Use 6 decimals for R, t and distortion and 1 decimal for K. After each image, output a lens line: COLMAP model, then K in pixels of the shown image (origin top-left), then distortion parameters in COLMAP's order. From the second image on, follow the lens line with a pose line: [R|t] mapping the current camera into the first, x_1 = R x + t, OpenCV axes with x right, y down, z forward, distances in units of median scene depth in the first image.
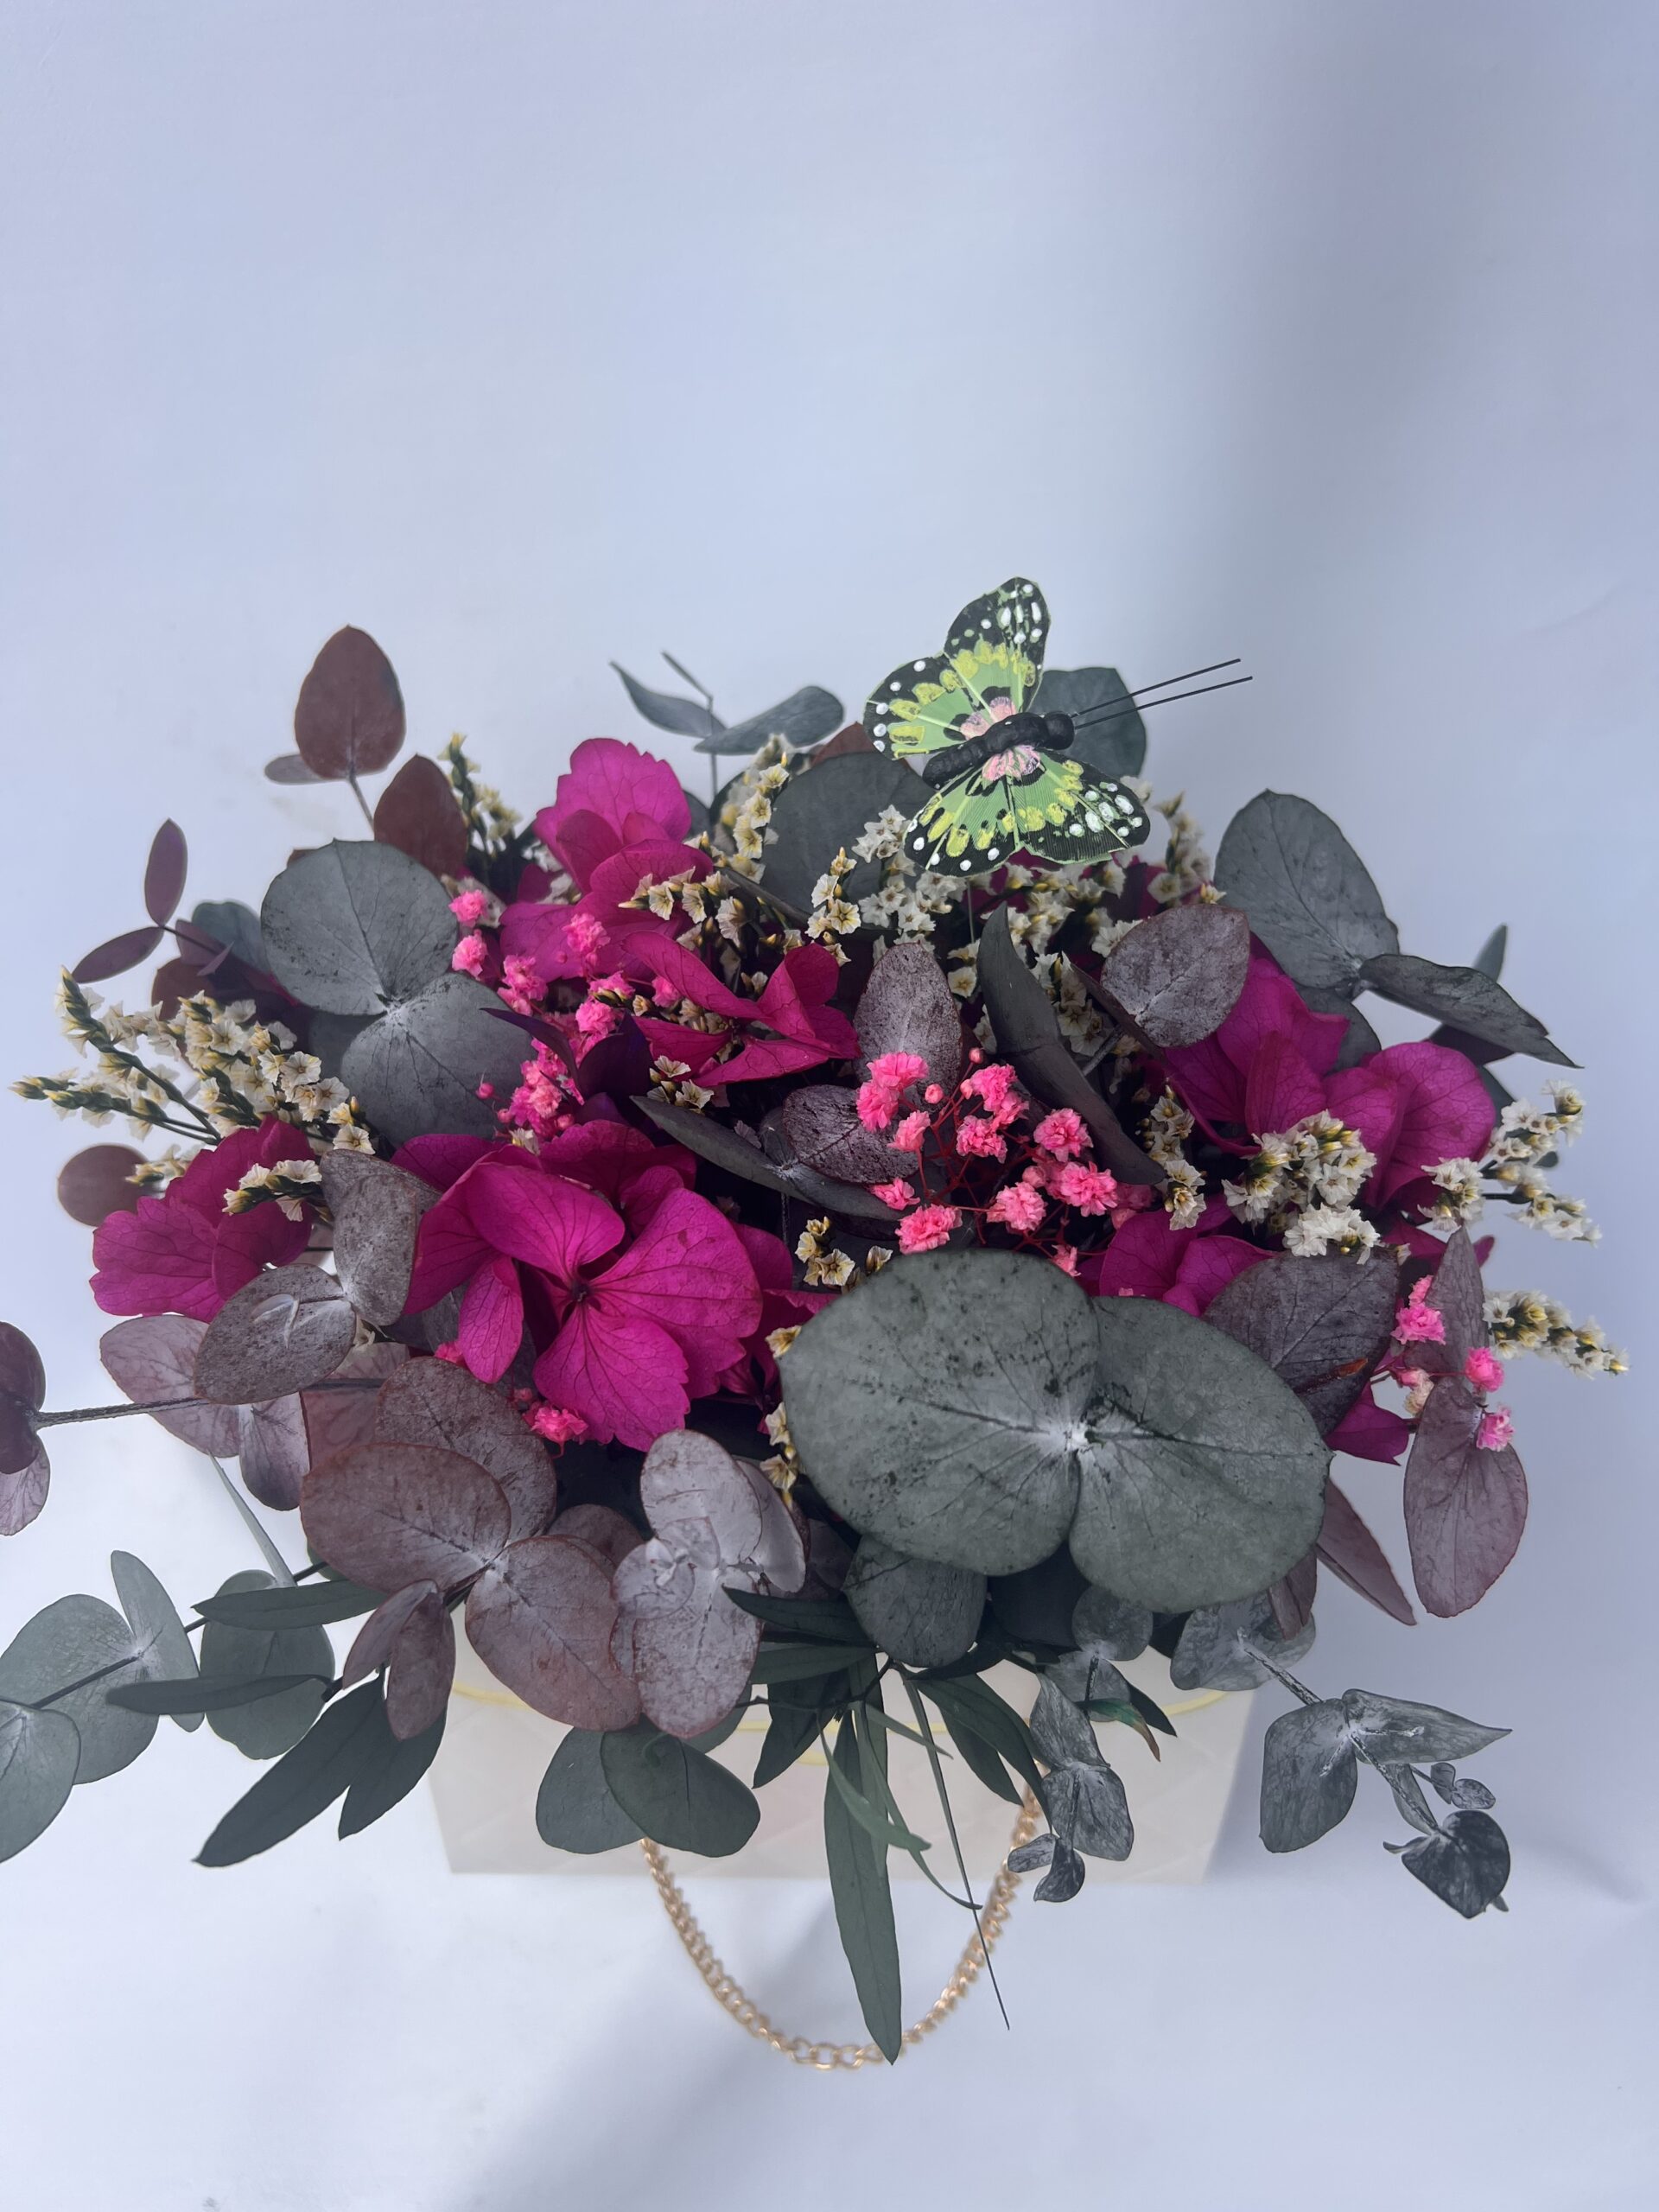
lens RADIAL K [[1726.6, 0, 835.2], [0, 1726.6, 1083.2], [0, 0, 1]] dist [0.069022, -0.046547]
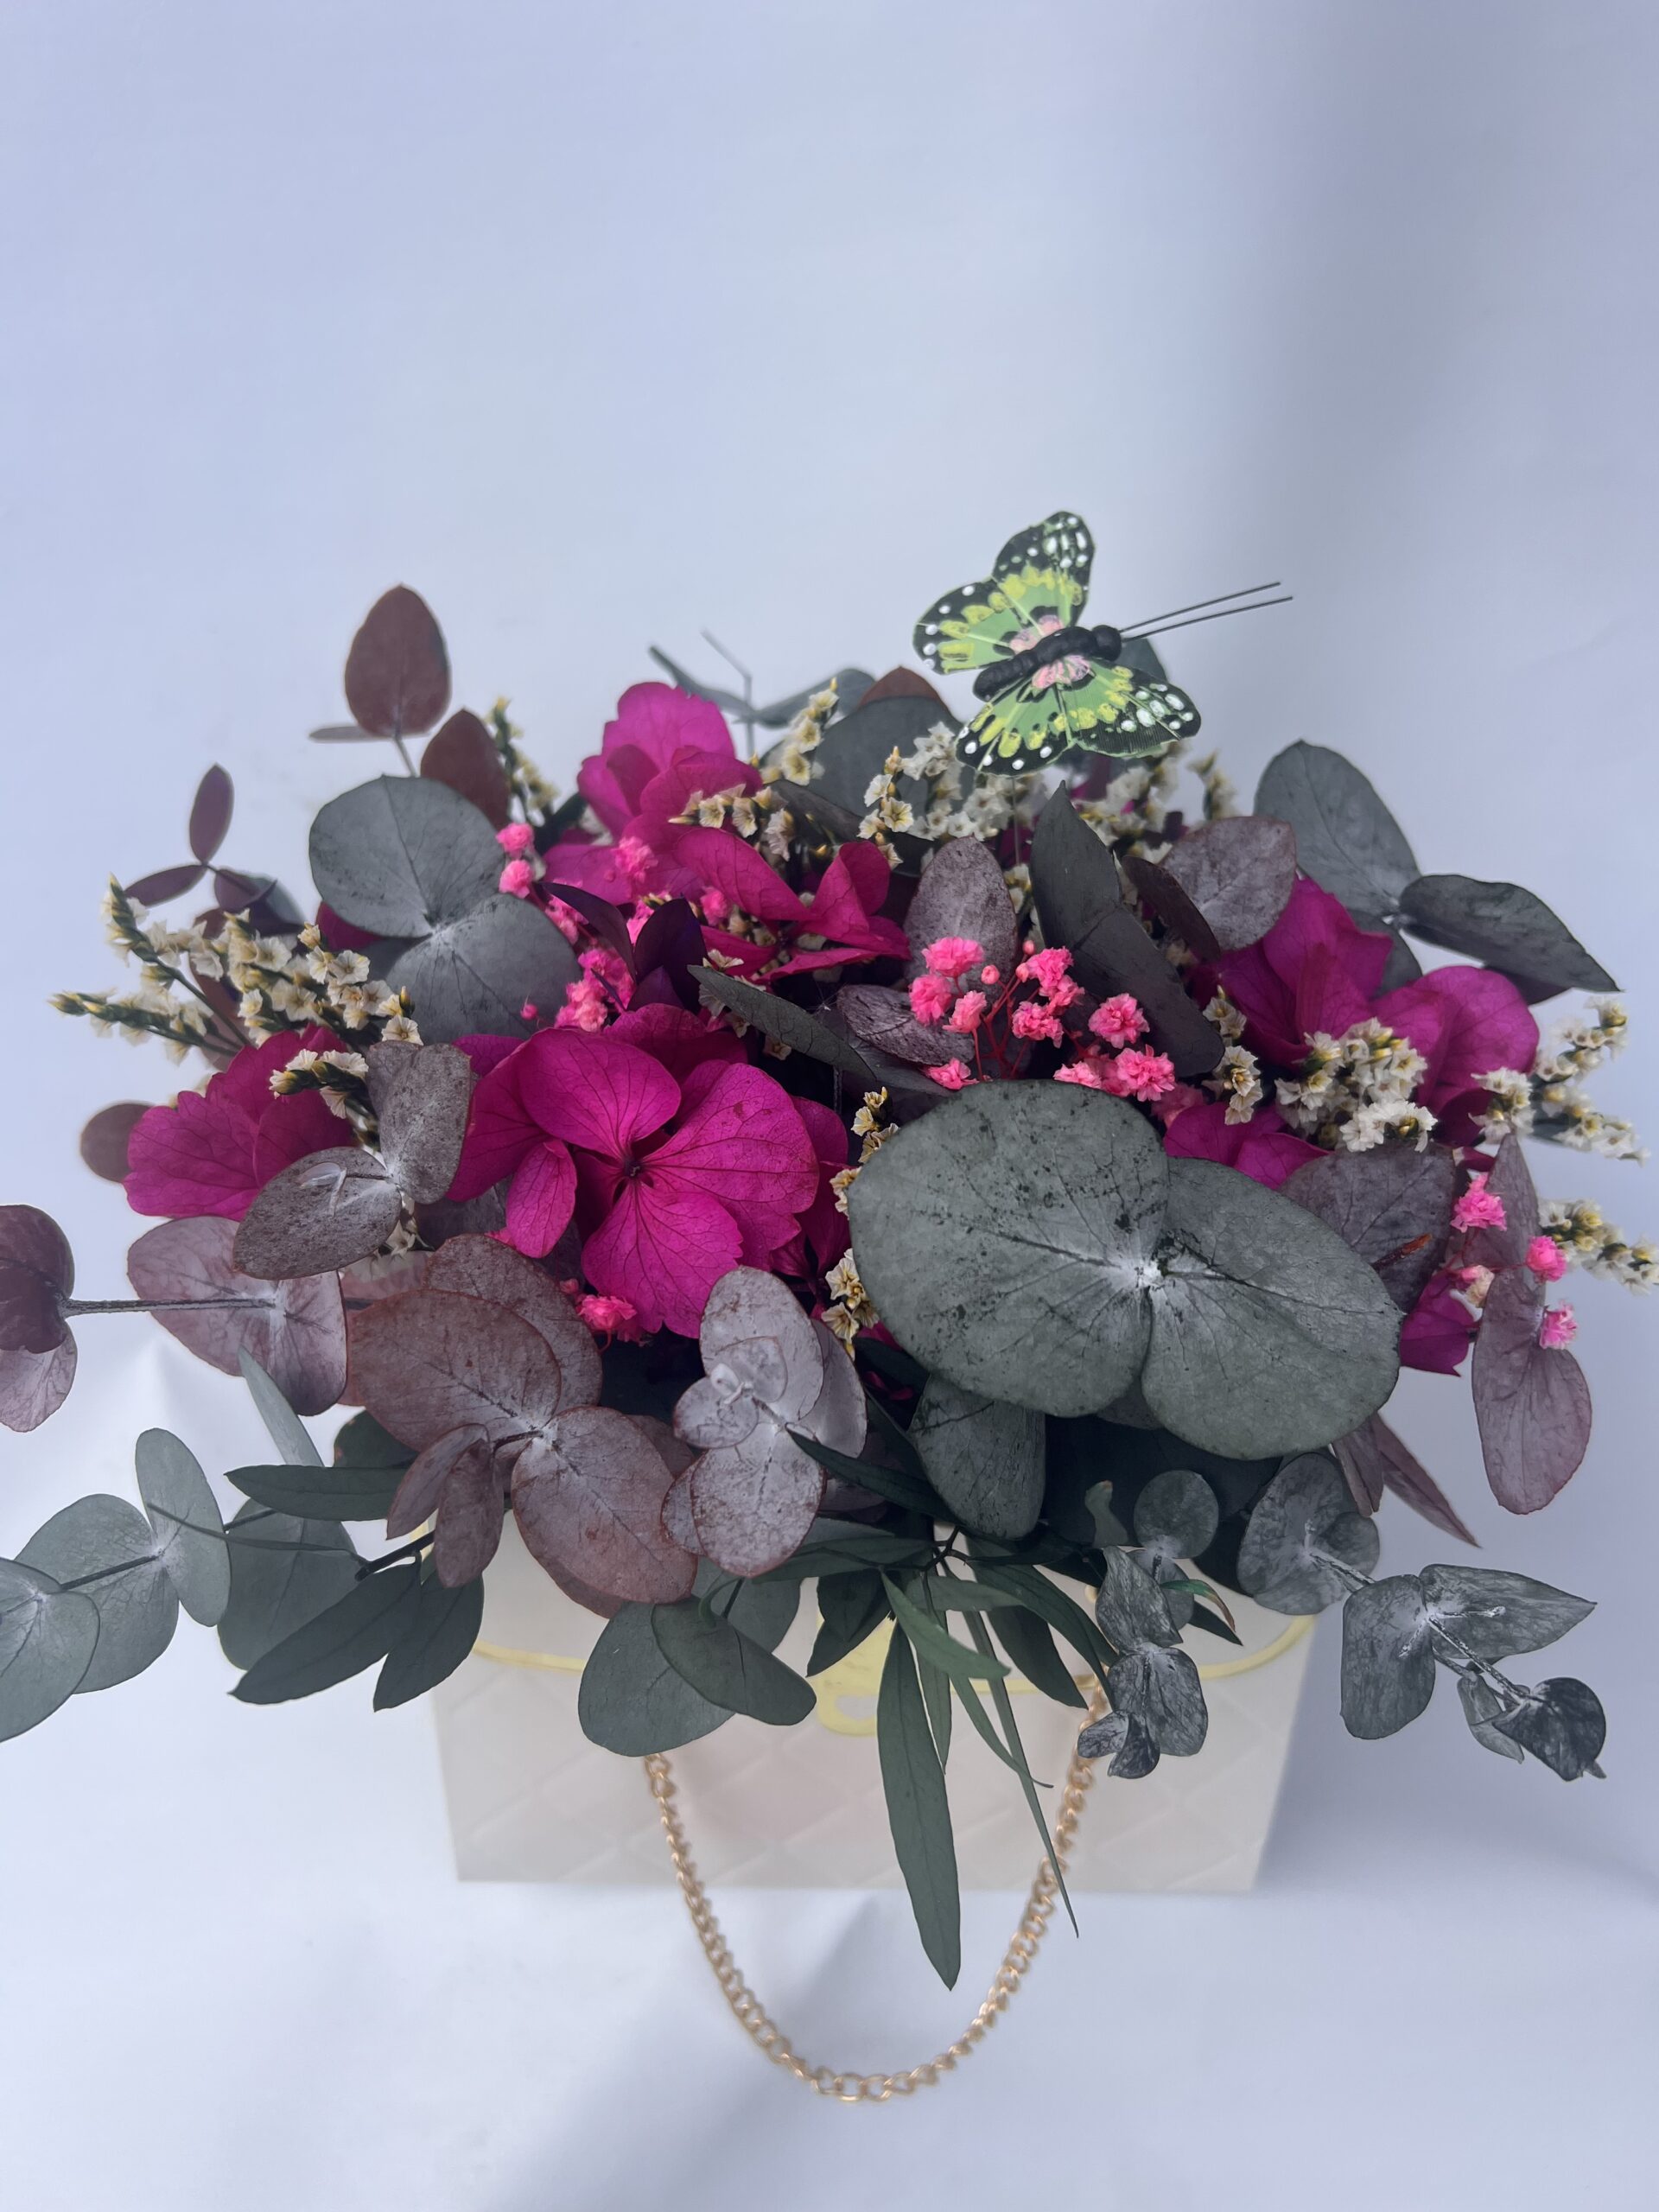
lens RADIAL K [[1726.6, 0, 835.8], [0, 1726.6, 1103.7], [0, 0, 1]] dist [0.069022, -0.046547]
pose [[0.999767, 0.009503, 0.019379, -0.049261], [-0.007134, 0.992890, -0.118821, 0.193146], [-0.020371, 0.118655, 0.992727, 0.016303]]
